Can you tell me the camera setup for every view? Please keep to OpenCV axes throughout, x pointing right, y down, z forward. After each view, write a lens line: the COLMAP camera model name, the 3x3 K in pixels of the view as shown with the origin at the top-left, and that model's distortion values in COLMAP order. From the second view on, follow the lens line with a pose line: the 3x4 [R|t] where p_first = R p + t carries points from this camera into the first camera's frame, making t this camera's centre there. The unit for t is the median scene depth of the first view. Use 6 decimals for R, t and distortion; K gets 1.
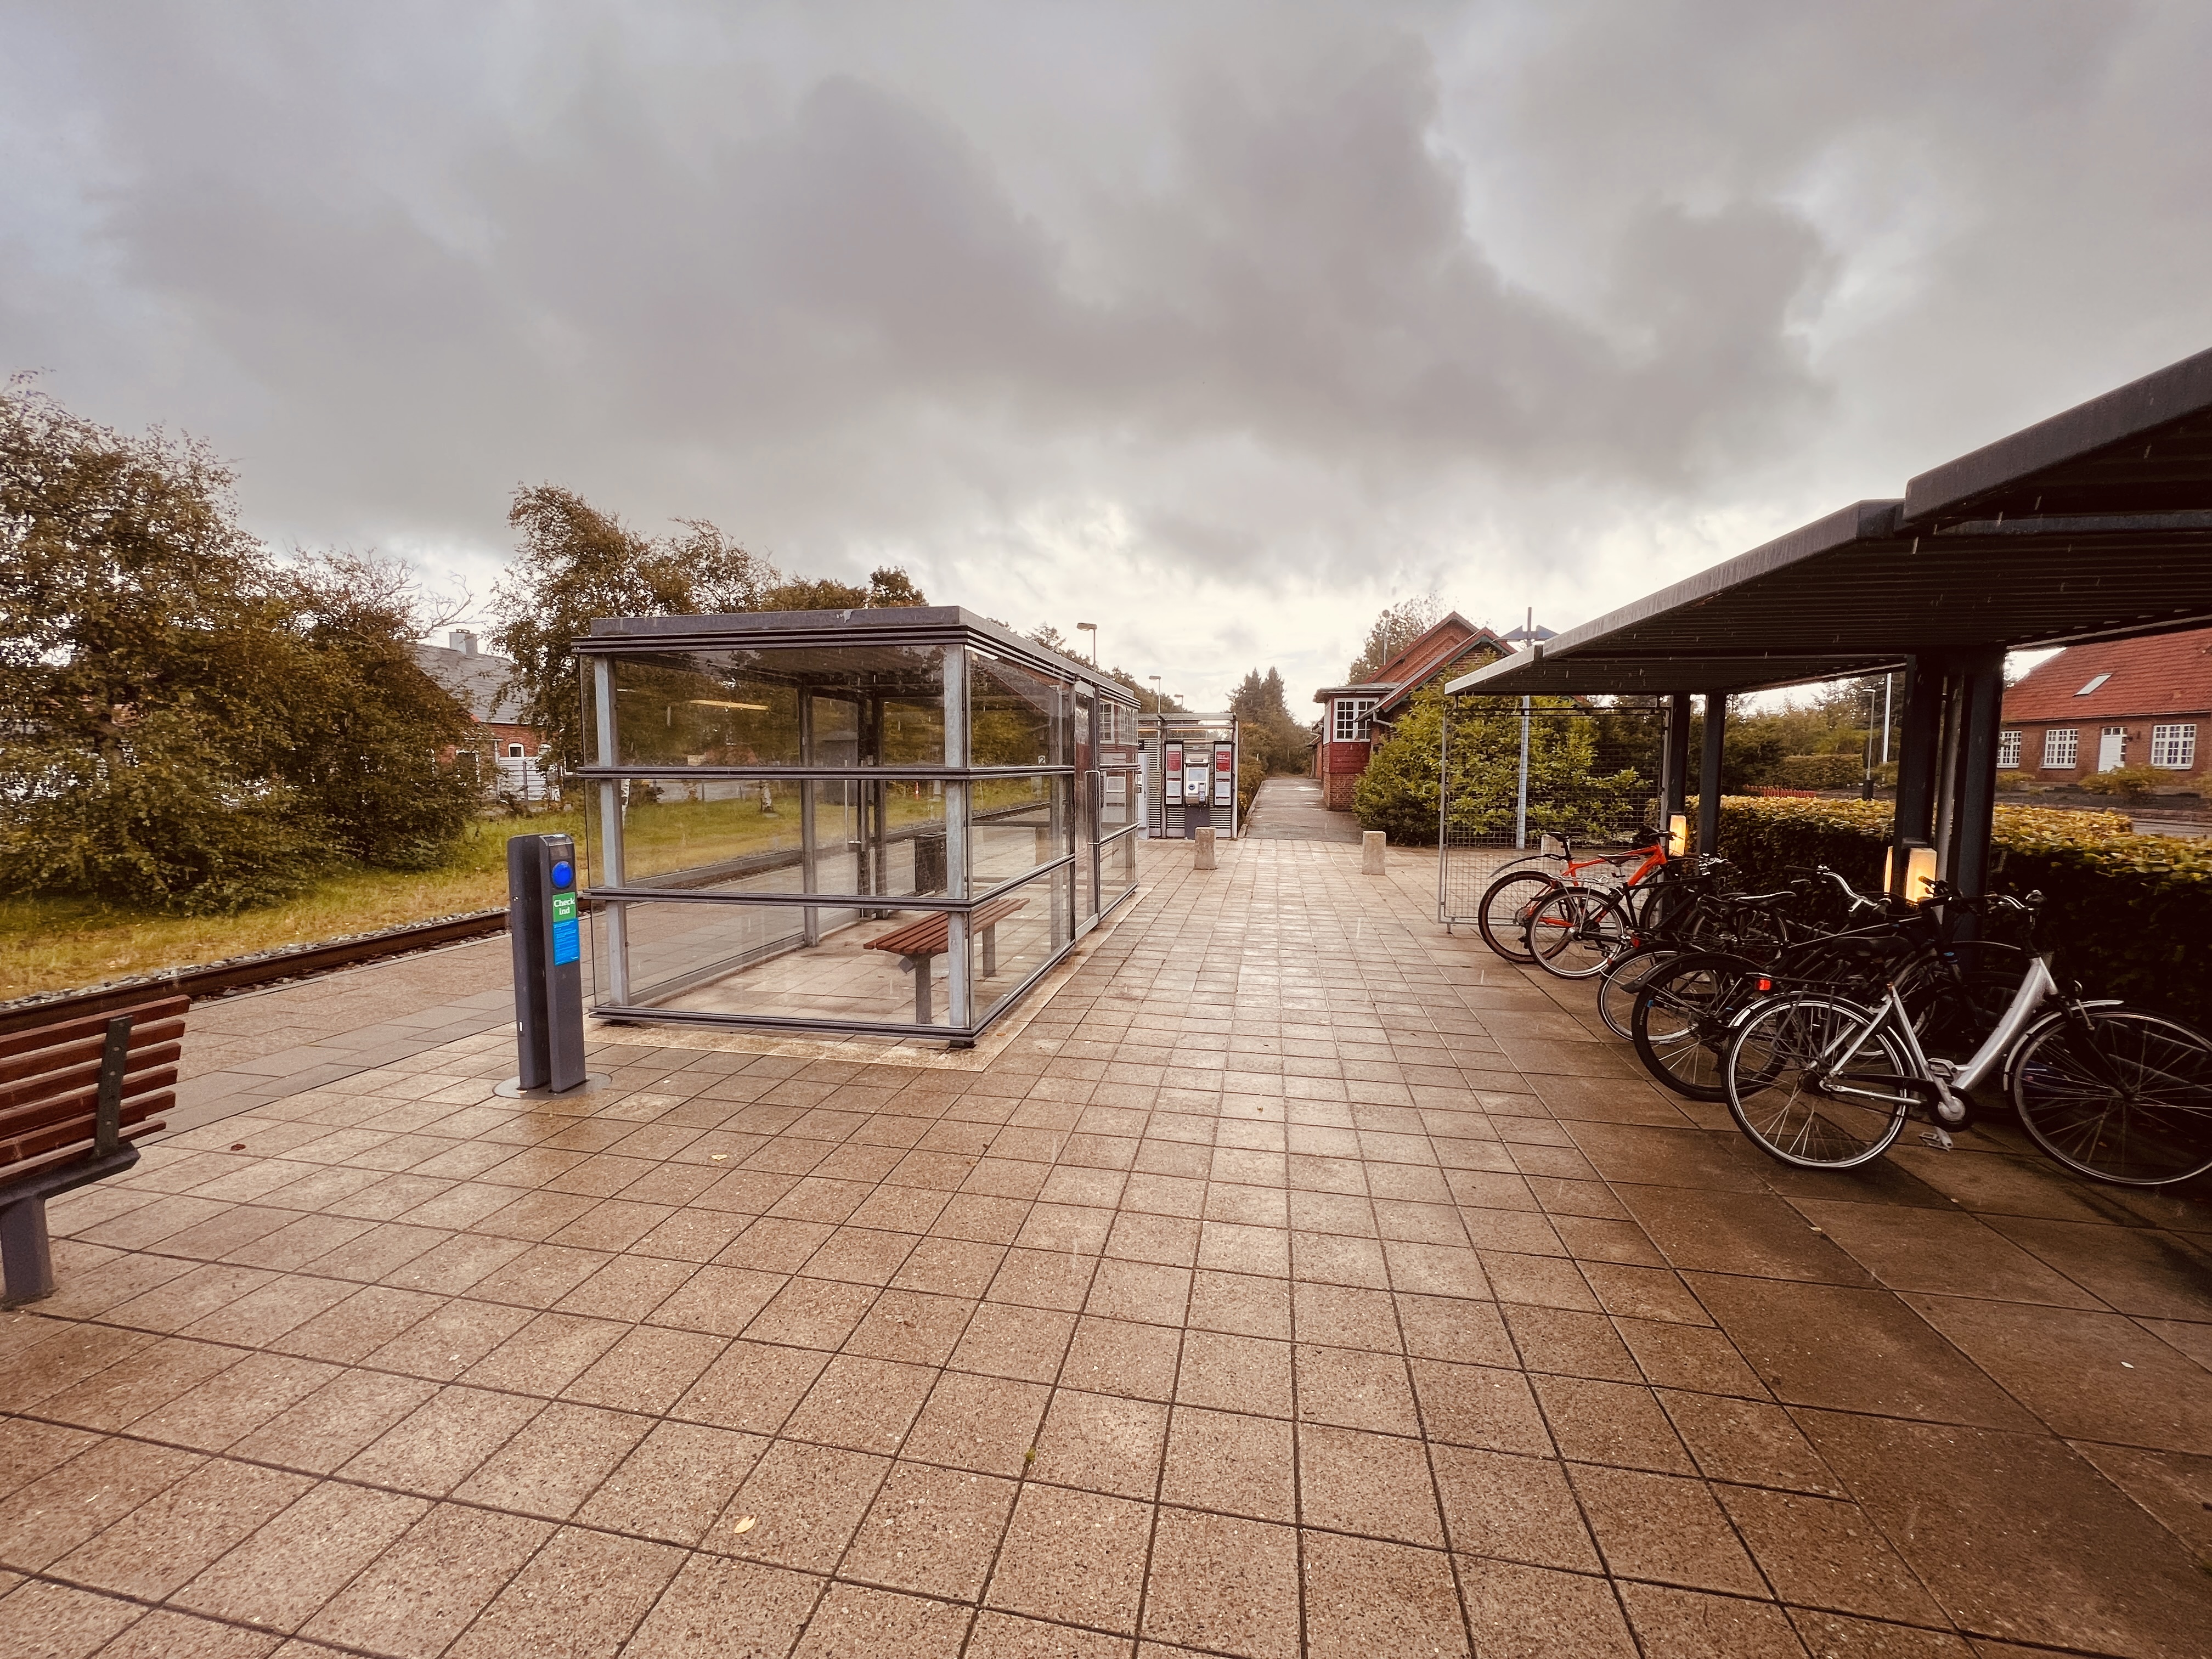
lens RADIAL K [[877.1, 0, 1109.2], [0, 877.1, 836.4], [0, 0, 1]] dist [0.001983, 0.000813]
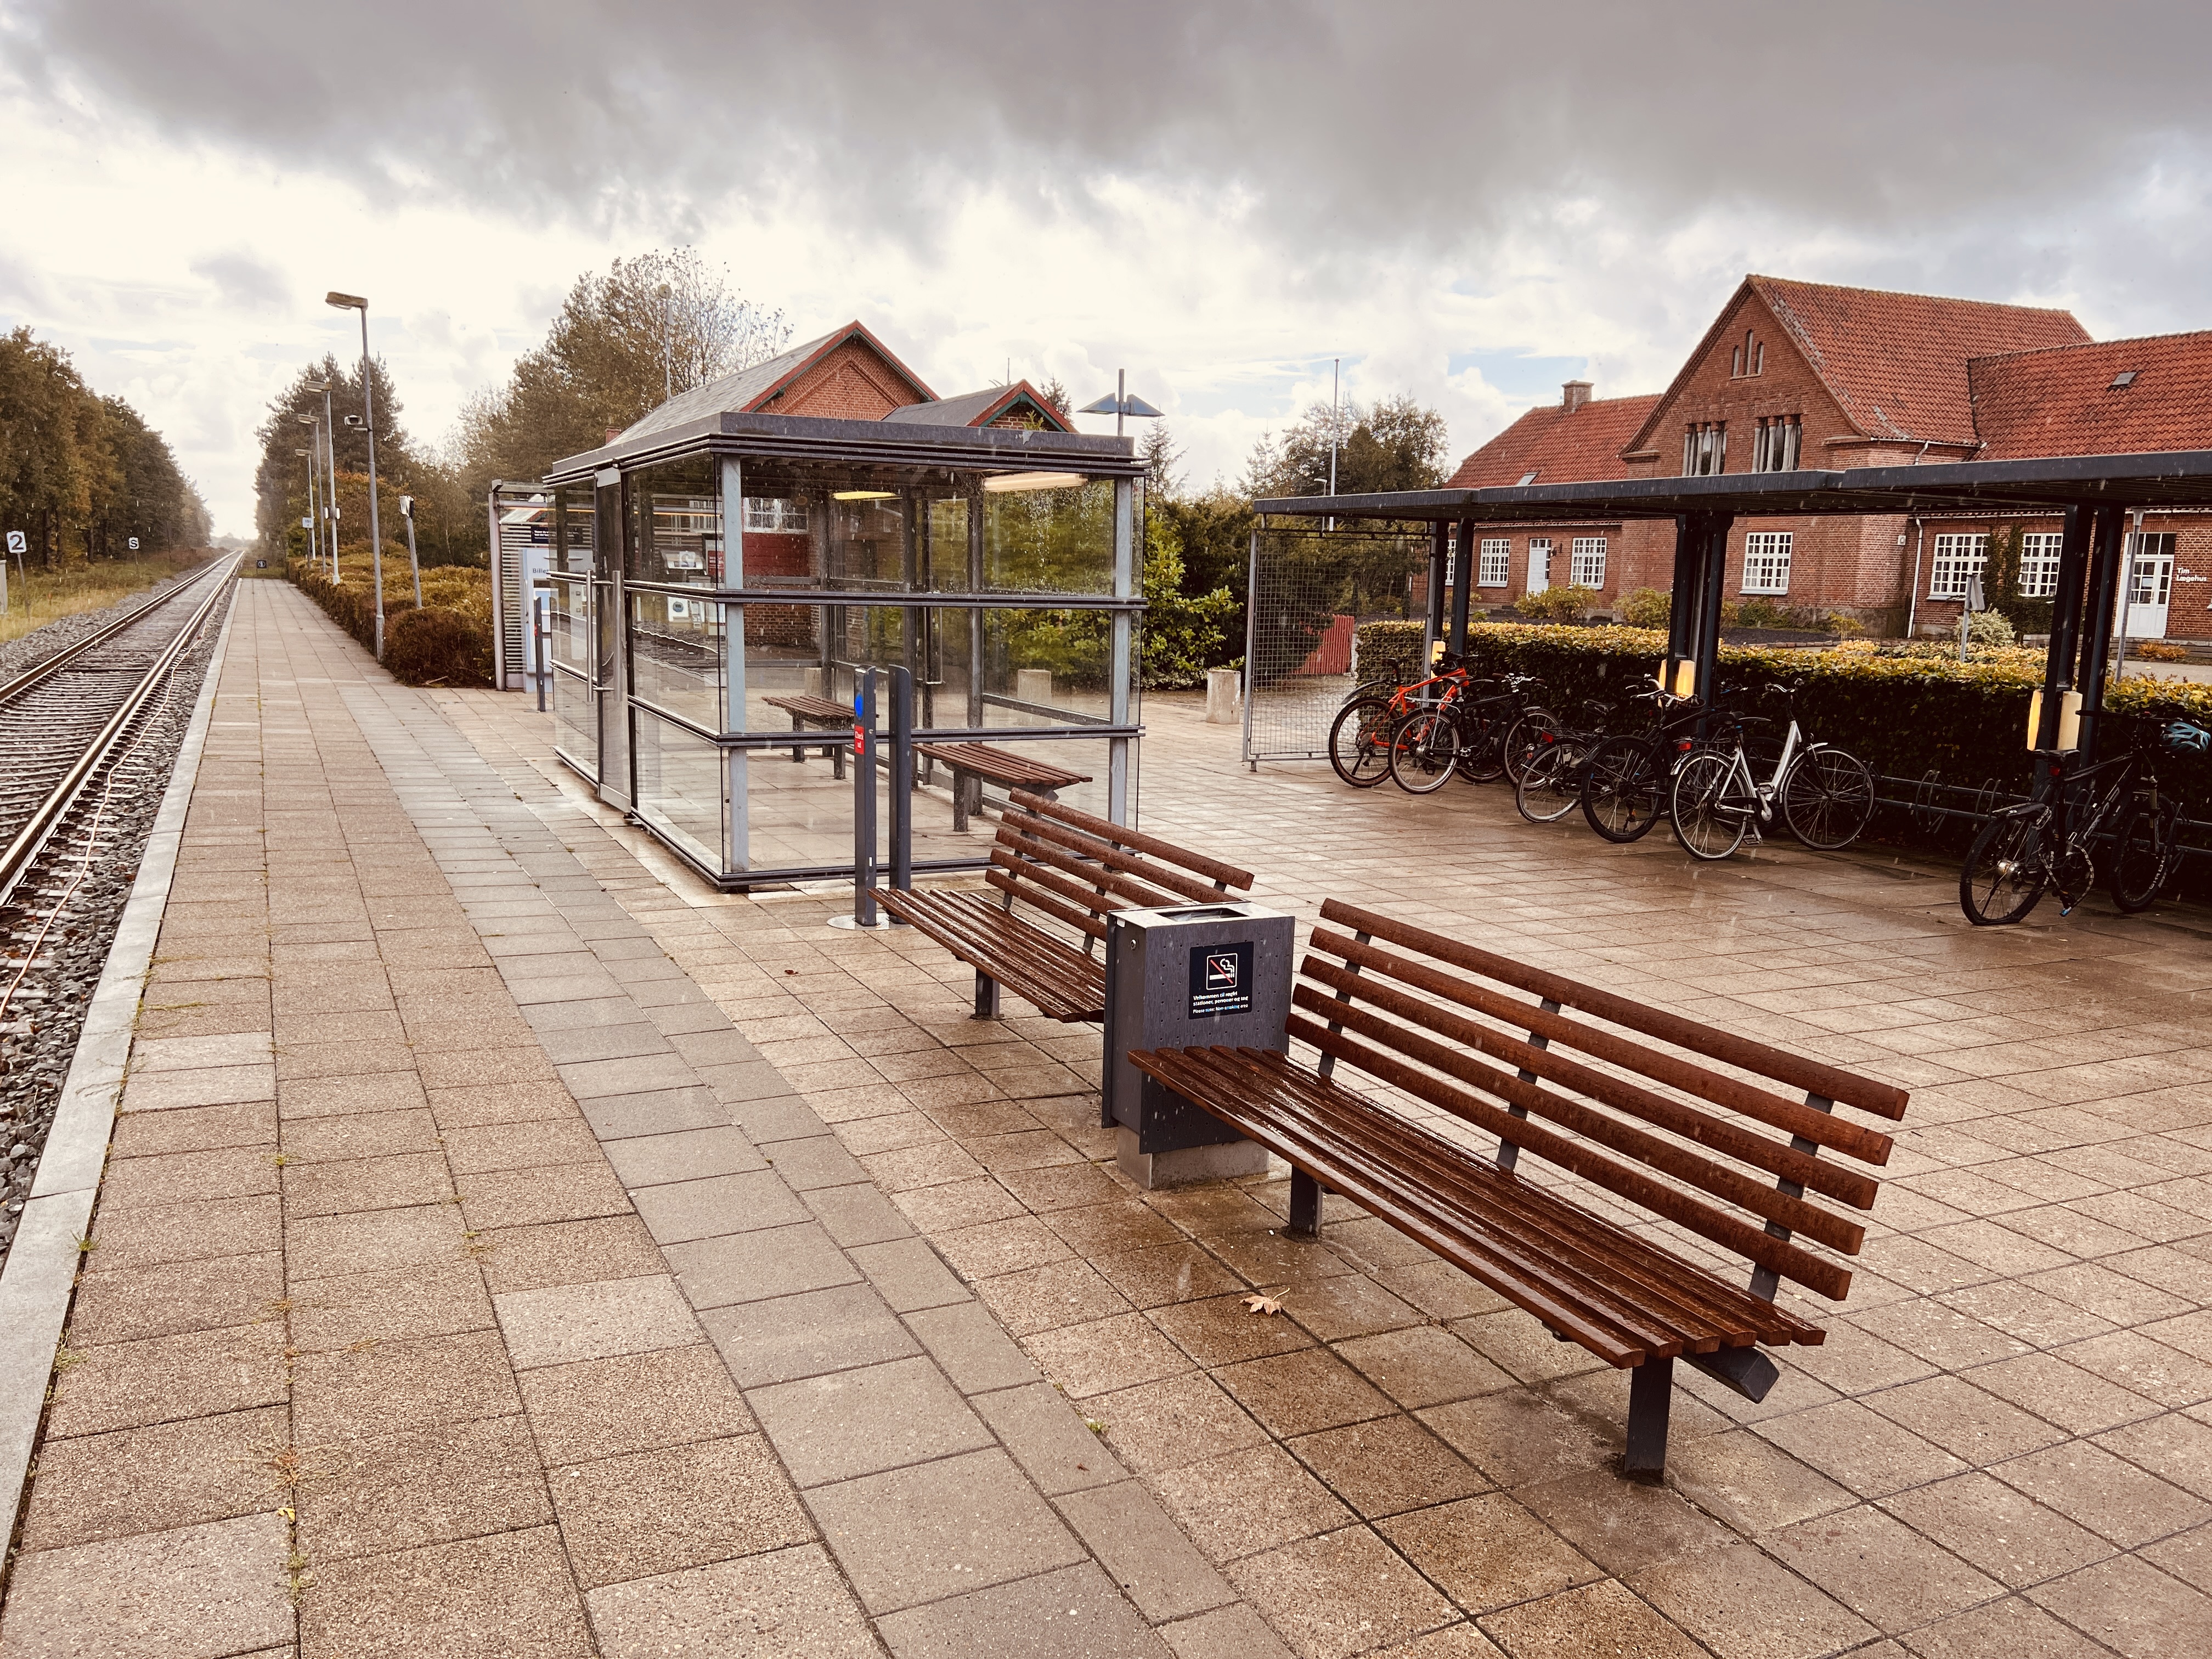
lens RADIAL K [[1689.0, 0, 1128.5], [0, 1689.0, 832.3], [0, 0, 1]] dist [0.007764, 0.025145]
pose [[0.795693, -0.075310, 0.600999, -0.399686], [0.027826, 0.995738, 0.087934, 0.005960], [-0.605060, -0.053245, 0.794397, -0.169730]]
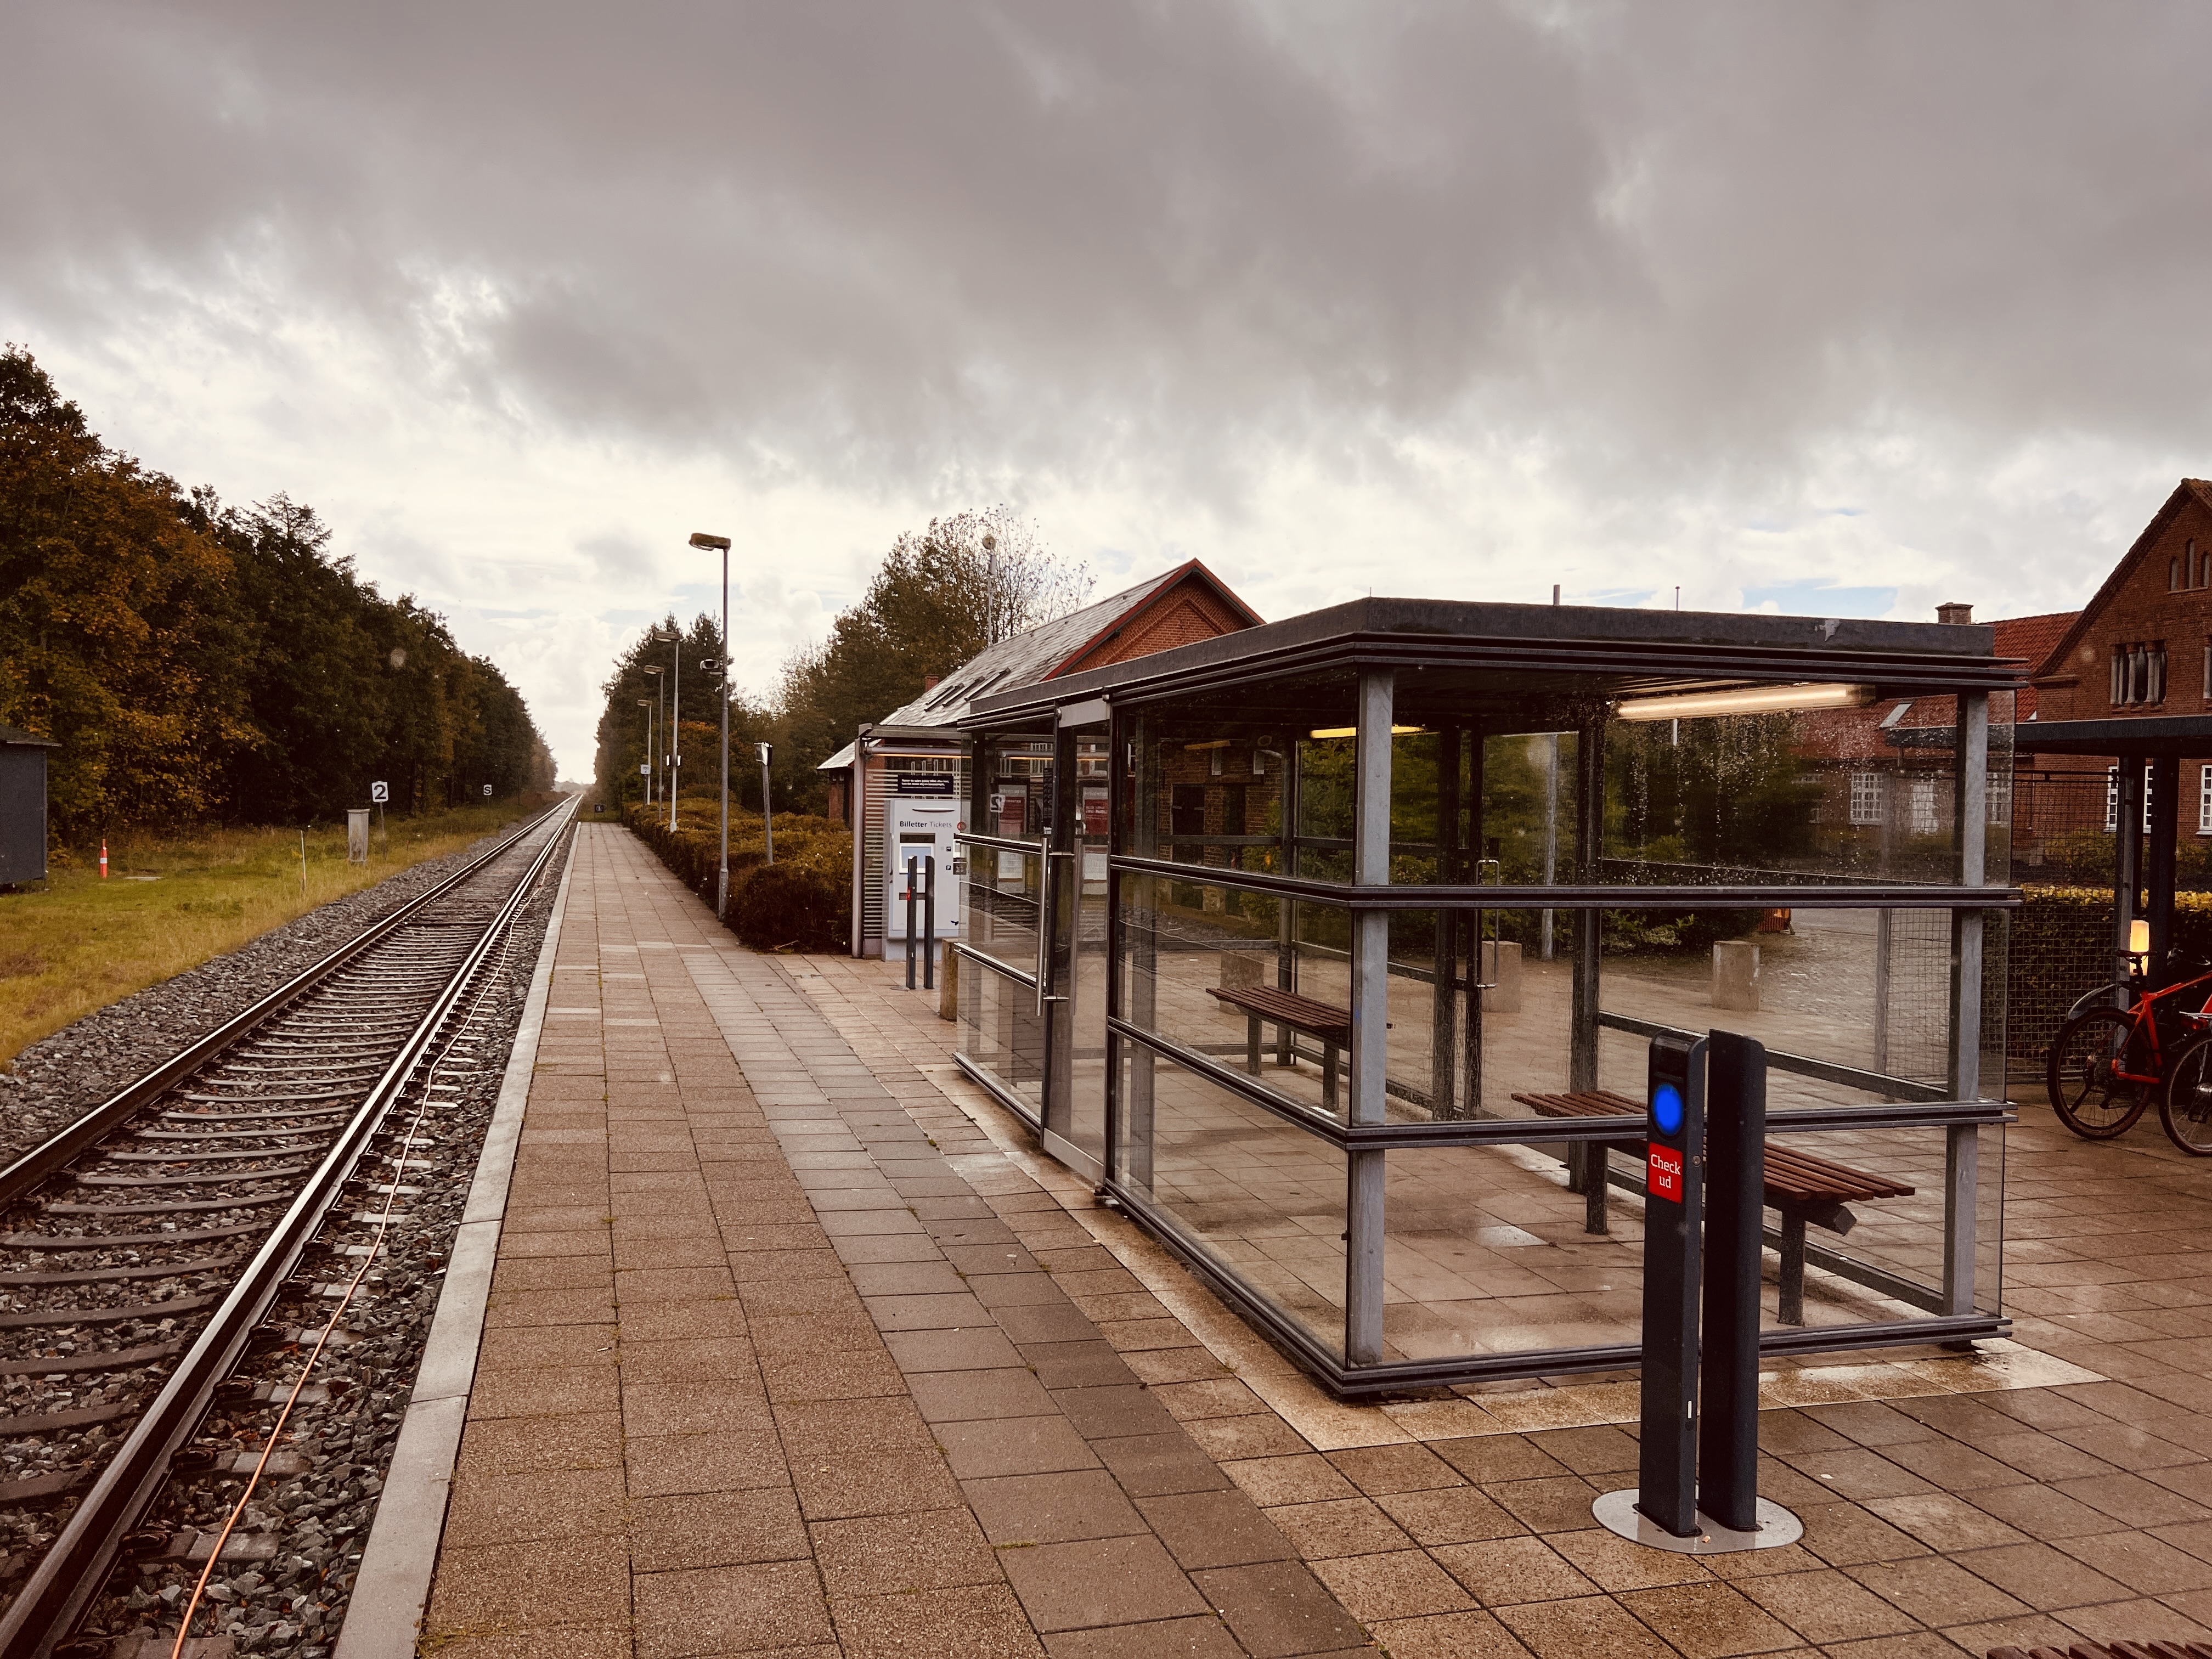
lens RADIAL K [[1660.6, 0, 1106.0], [0, 1660.6, 829.5], [0, 0, 1]] dist [0.126881, -0.164542]
pose [[0.887797, 0.007872, 0.460168, -0.365999], [0.020527, 0.998181, -0.056679, -0.019648], [-0.459777, 0.059765, 0.886021, 0.063487]]
